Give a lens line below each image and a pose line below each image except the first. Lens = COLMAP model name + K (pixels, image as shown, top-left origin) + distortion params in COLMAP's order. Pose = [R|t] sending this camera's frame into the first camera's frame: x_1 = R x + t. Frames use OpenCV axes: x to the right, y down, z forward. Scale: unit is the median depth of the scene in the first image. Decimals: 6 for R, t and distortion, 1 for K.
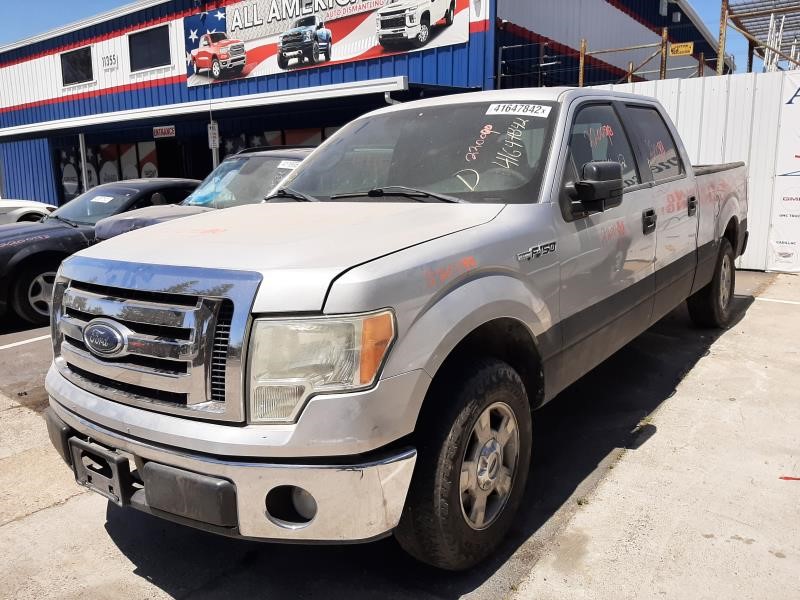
lens RADIAL K [[618.8, 0, 400.0], [0, 618.8, 300.0], [0, 0, 1]] dist [0.102941, -0.194956]
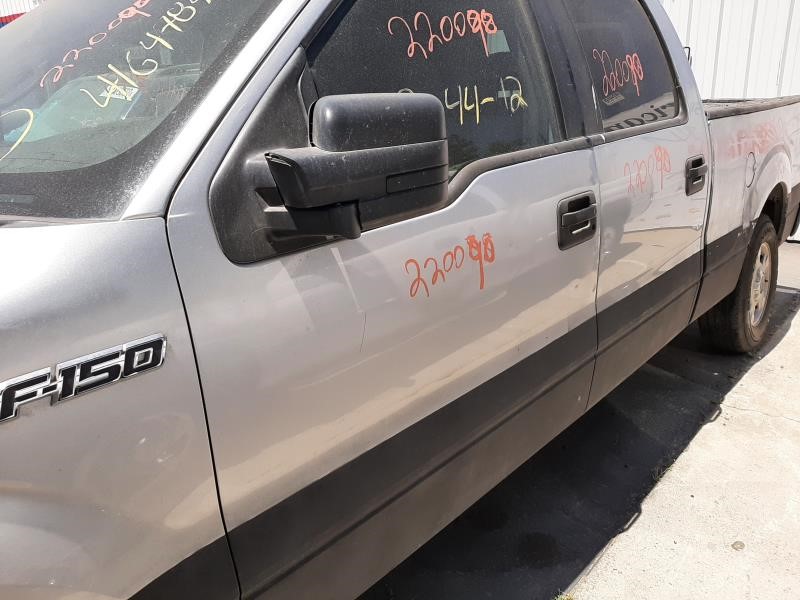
lens RADIAL K [[607.6, 0, 400.4], [0, 607.6, 265.0], [0, 0, 1]] dist [0.099311, -0.177590]
pose [[0.996297, 0.037201, -0.077519, 0.379105], [-0.032108, 0.997307, 0.065934, -0.149561], [0.079763, -0.063201, 0.994808, 0.654807]]
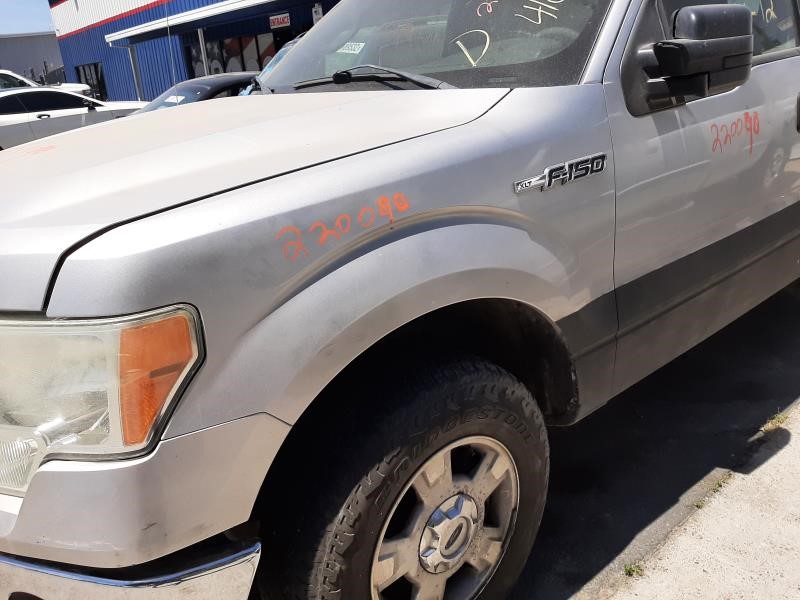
lens RADIAL K [[649.9, 0, 376.2], [0, 649.9, 301.3], [0, 0, 1]] dist [0.038165, -0.102605]
pose [[0.970959, 0.037012, -0.236366, 0.182375], [0.000269, 0.987792, 0.155780, -0.050764], [0.239246, -0.151320, 0.959095, 0.342879]]
